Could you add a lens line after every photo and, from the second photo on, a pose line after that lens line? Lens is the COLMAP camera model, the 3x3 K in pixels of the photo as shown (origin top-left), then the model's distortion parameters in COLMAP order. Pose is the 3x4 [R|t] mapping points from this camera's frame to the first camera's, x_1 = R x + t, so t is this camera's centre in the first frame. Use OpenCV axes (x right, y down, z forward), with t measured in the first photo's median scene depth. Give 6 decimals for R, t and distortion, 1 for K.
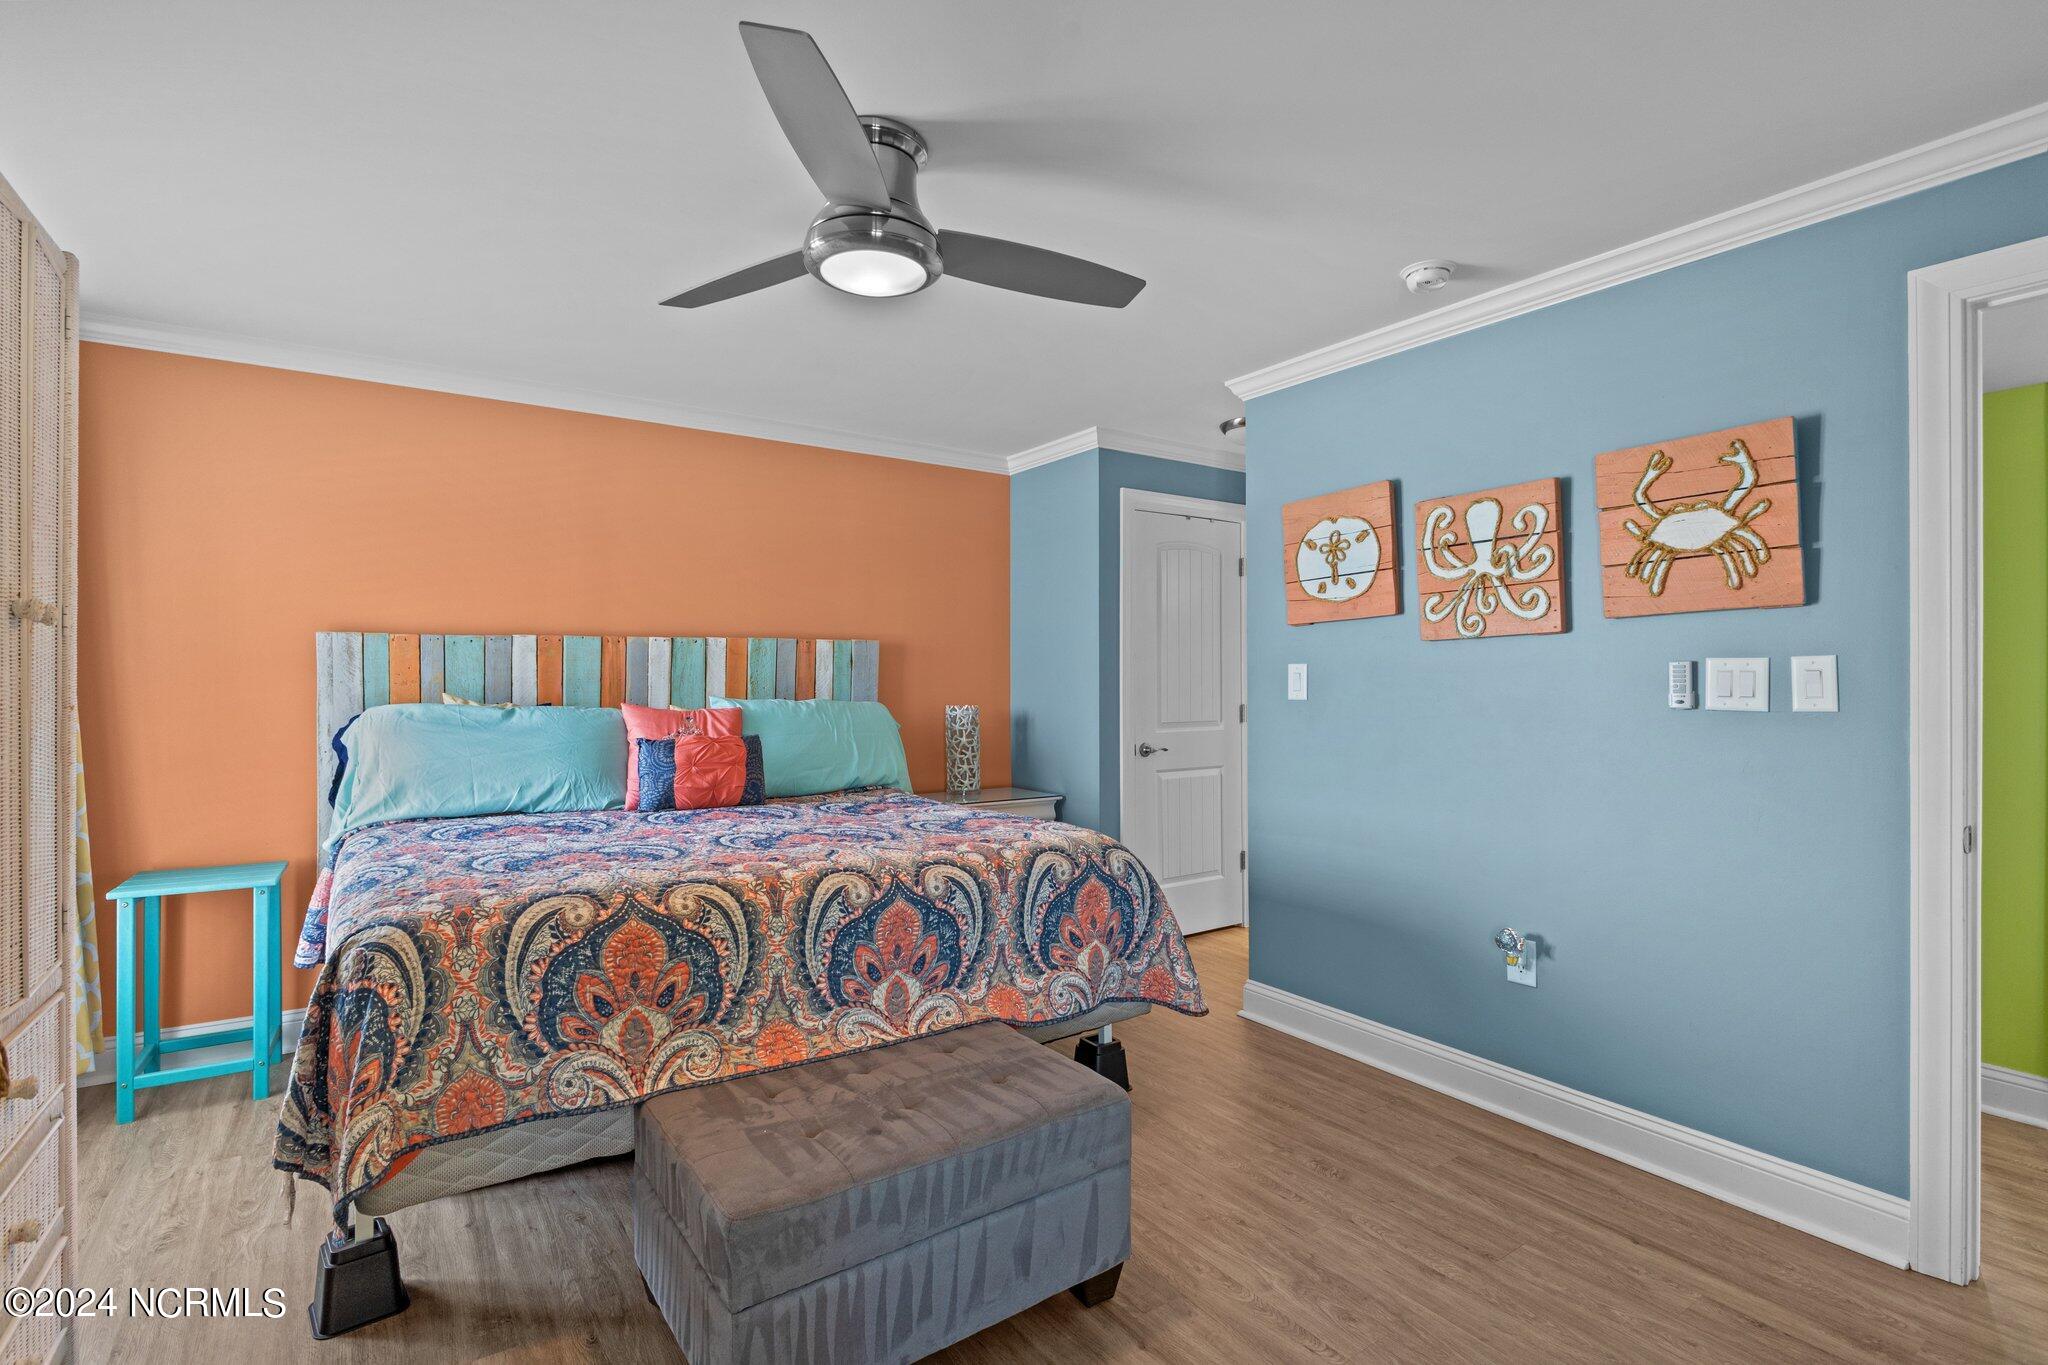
lens RADIAL K [[946.0, 0, 1026.1], [0, 946.0, 679.4], [0, 0, 1]] dist [-0.010416, 0.001350]
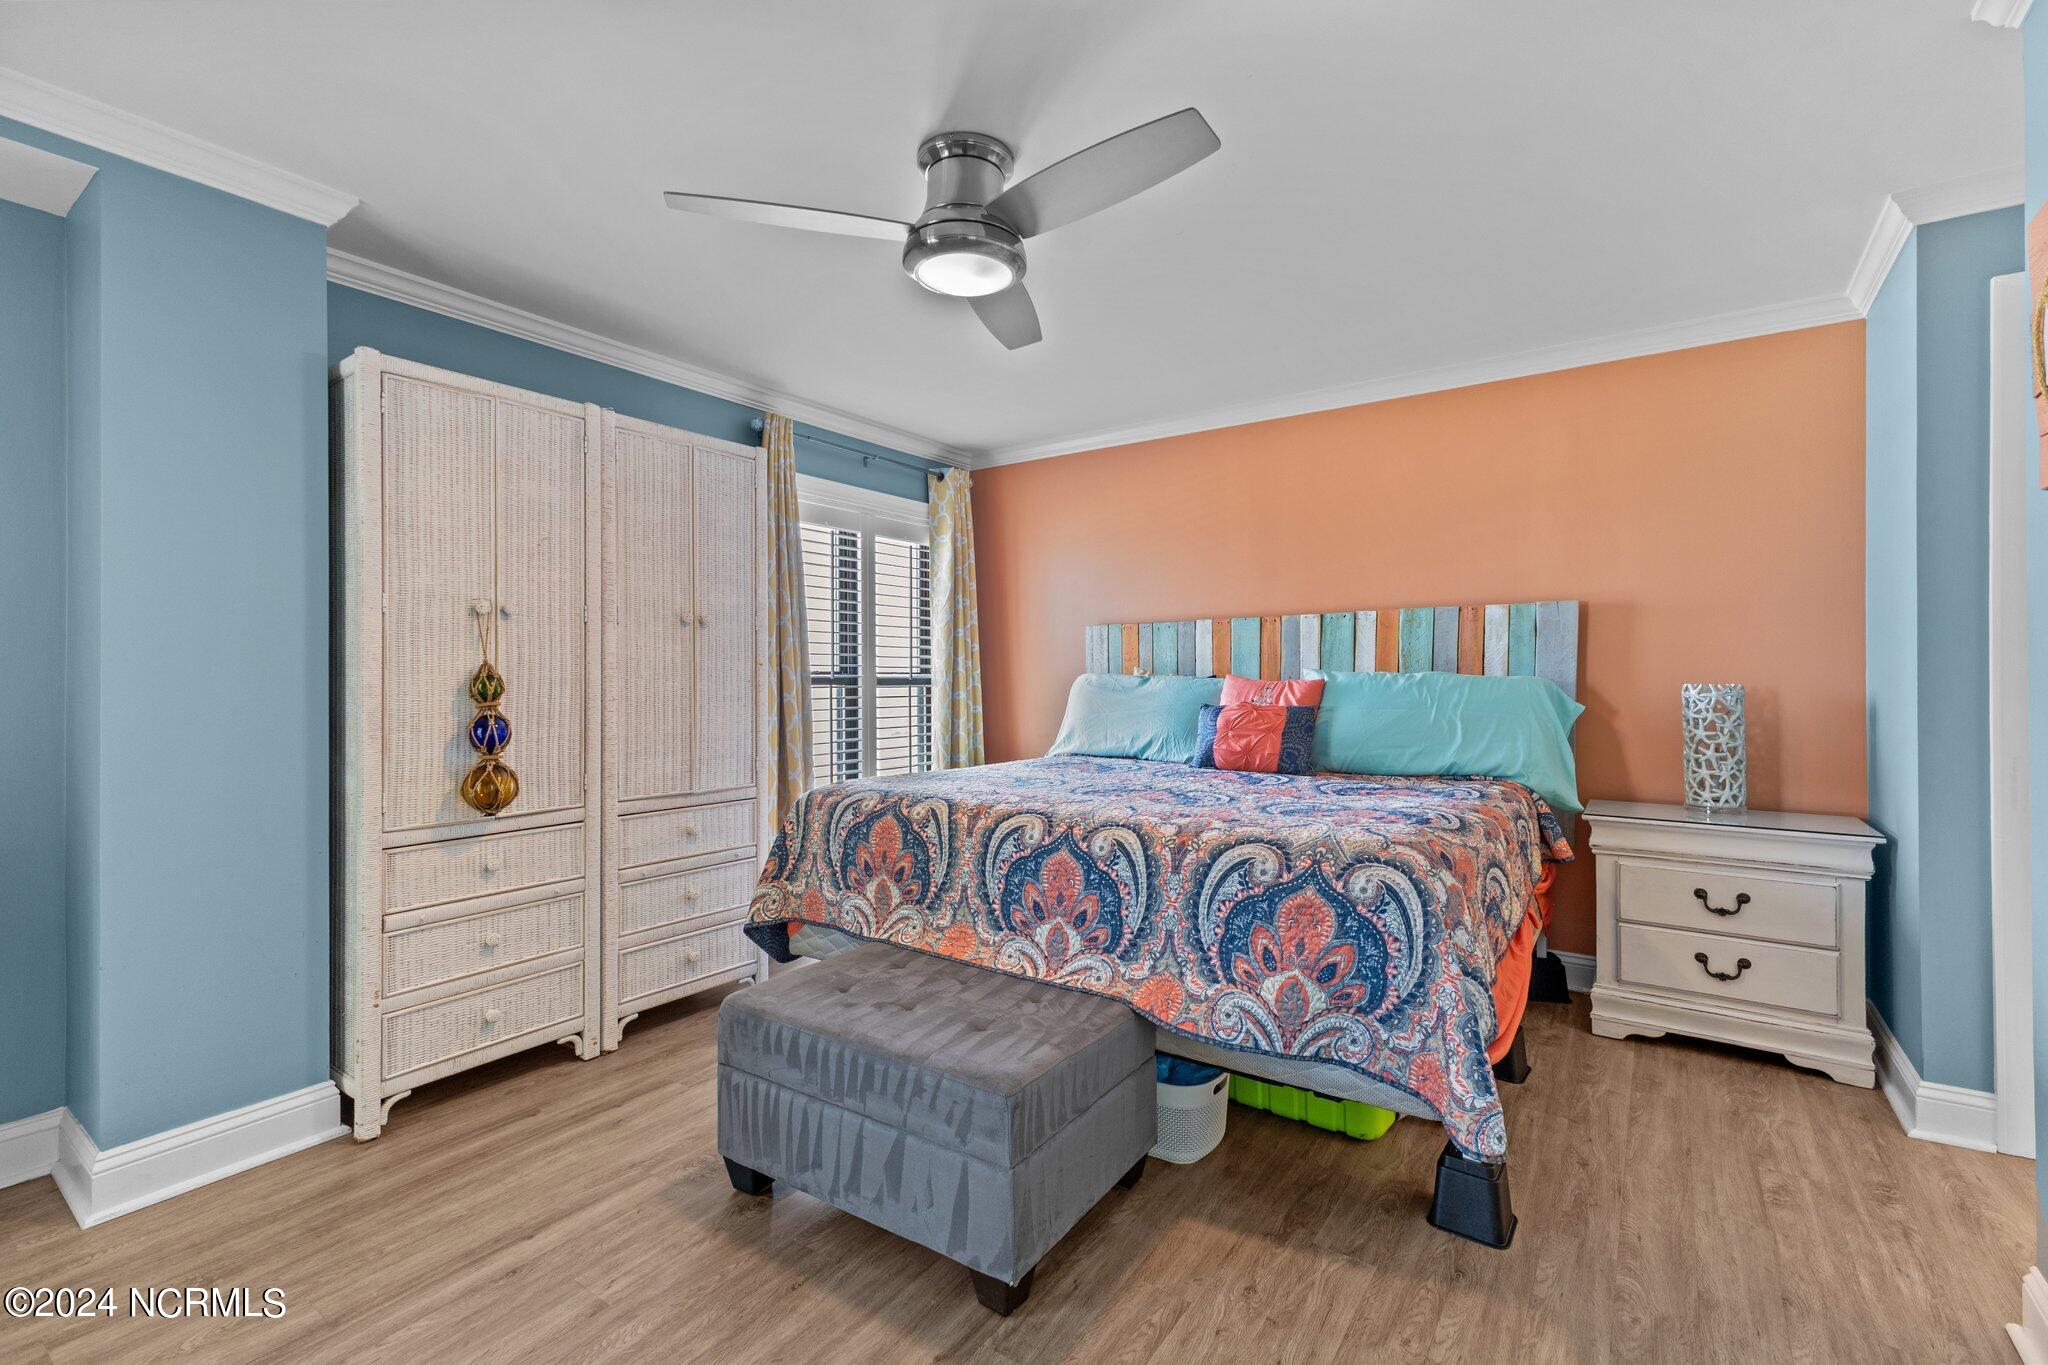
lens RADIAL K [[887.6, 0, 1030.9], [0, 887.6, 679.8], [0, 0, 1]] dist [0.015222, -0.001254]
pose [[0.360219, 0.000817, -0.932867, 0.717109], [0.002865, 0.999994, 0.001983, 0.042561], [0.932863, -0.003387, 0.360214, 0.583165]]
